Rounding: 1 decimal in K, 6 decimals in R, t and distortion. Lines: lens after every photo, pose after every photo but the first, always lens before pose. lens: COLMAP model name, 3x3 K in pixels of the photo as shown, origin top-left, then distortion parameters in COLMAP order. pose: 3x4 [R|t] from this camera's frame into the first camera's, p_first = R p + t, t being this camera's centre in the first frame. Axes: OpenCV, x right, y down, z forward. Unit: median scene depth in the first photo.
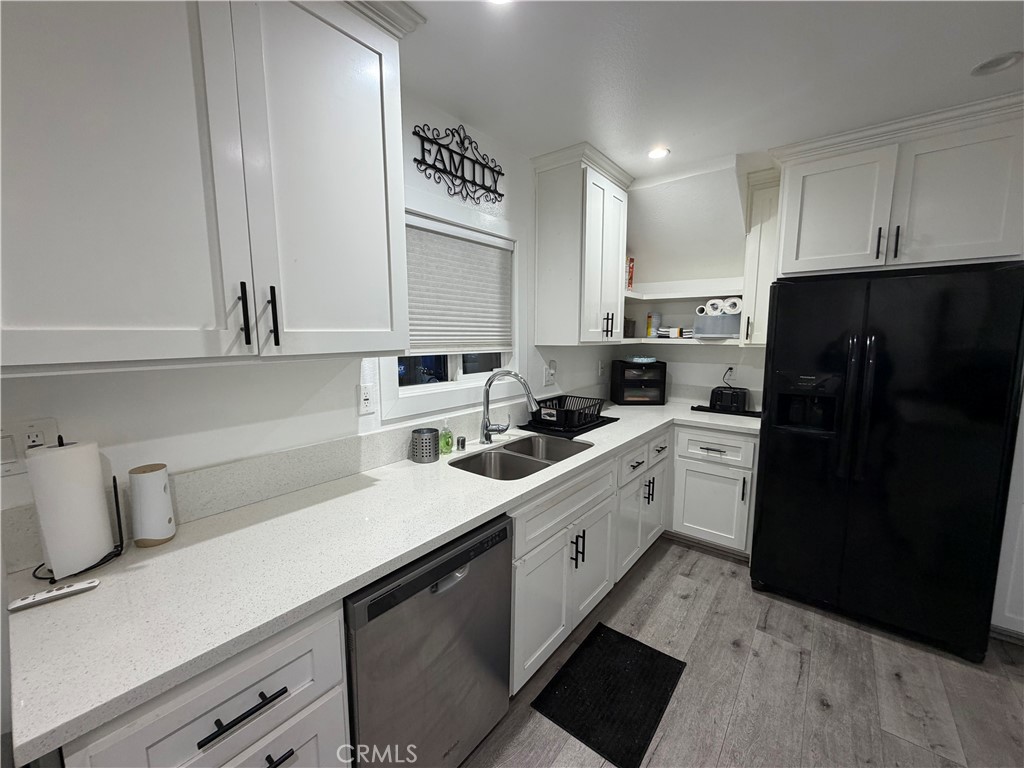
lens RADIAL K [[406.9, 0, 509.3], [0, 406.9, 384.8], [0, 0, 1]] dist [0.000694, -0.000062]
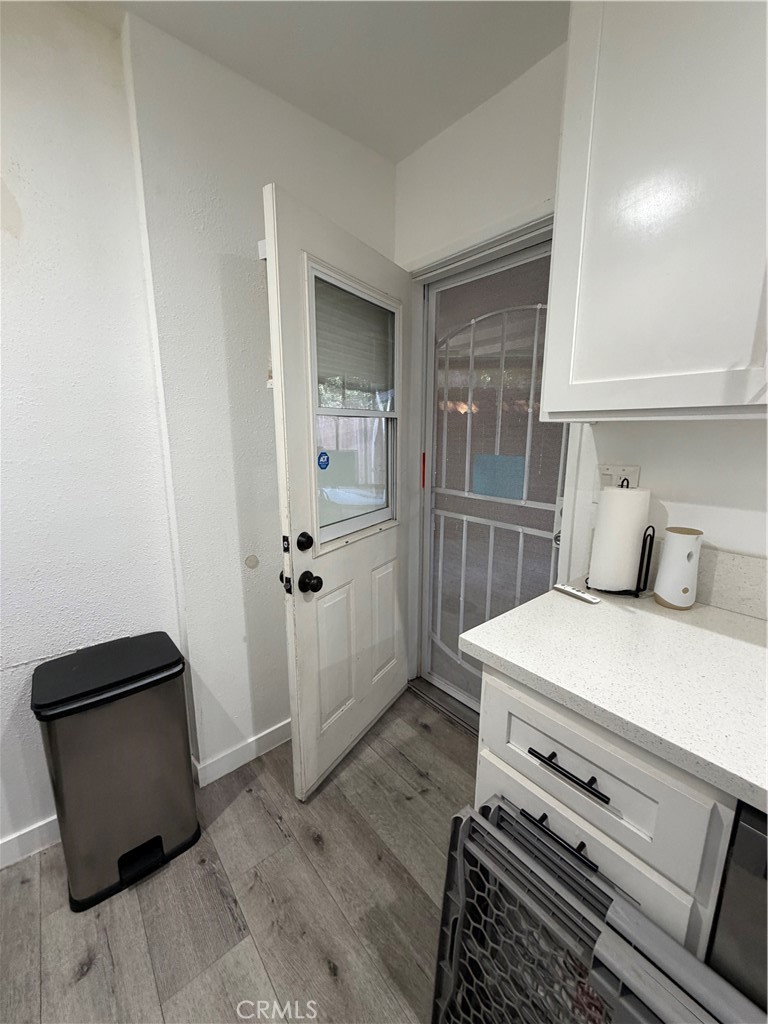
lens RADIAL K [[406.9, 0, 384.5], [0, 406.9, 511.3], [0, 0, 1]] dist [0.000694, -0.000062]
pose [[-0.202833, 0.195217, -0.959557, 0.082576], [-0.124179, 0.966887, 0.222957, 0.015203], [0.971307, 0.164380, -0.171875, 0.214471]]
